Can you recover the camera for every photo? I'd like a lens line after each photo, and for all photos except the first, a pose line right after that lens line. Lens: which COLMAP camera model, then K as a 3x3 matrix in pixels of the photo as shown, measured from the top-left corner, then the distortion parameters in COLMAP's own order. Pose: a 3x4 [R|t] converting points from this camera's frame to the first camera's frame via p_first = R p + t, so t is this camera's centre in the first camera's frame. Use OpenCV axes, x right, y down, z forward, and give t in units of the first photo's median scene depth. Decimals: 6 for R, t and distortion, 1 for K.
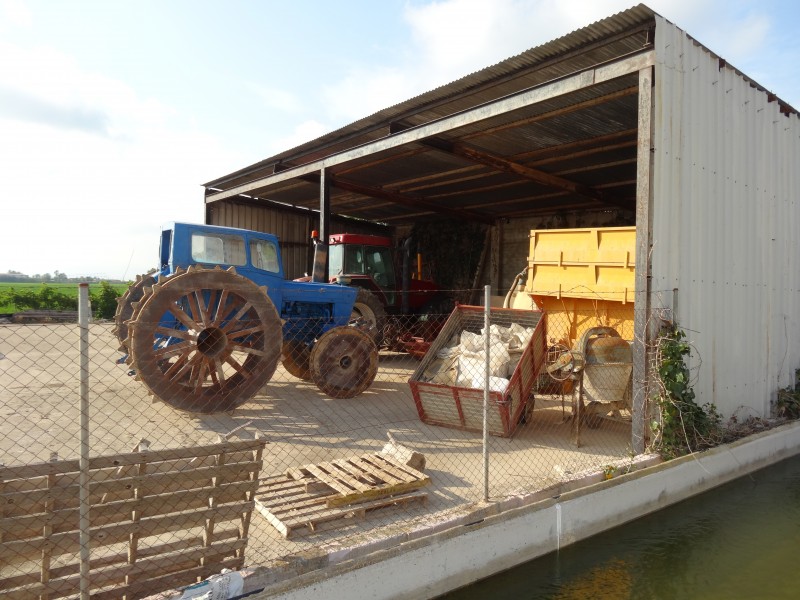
lens RADIAL K [[540.2, 0, 400.0], [0, 540.2, 300.0], [0, 0, 1]] dist [0.001404, 0.000289]
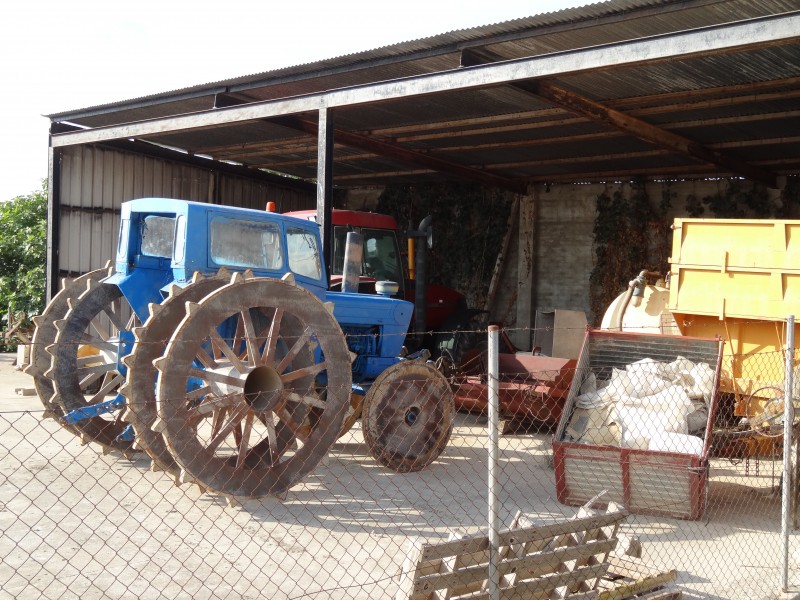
lens RADIAL K [[947.0, 0, 400.0], [0, 947.0, 300.0], [0, 0, 1]] dist [0.016429, -0.005351]
pose [[0.987959, 0.003260, 0.154684, -0.283697], [-0.002355, 0.999979, -0.006033, -0.018037], [-0.154700, 0.005596, 0.987946, -0.127756]]
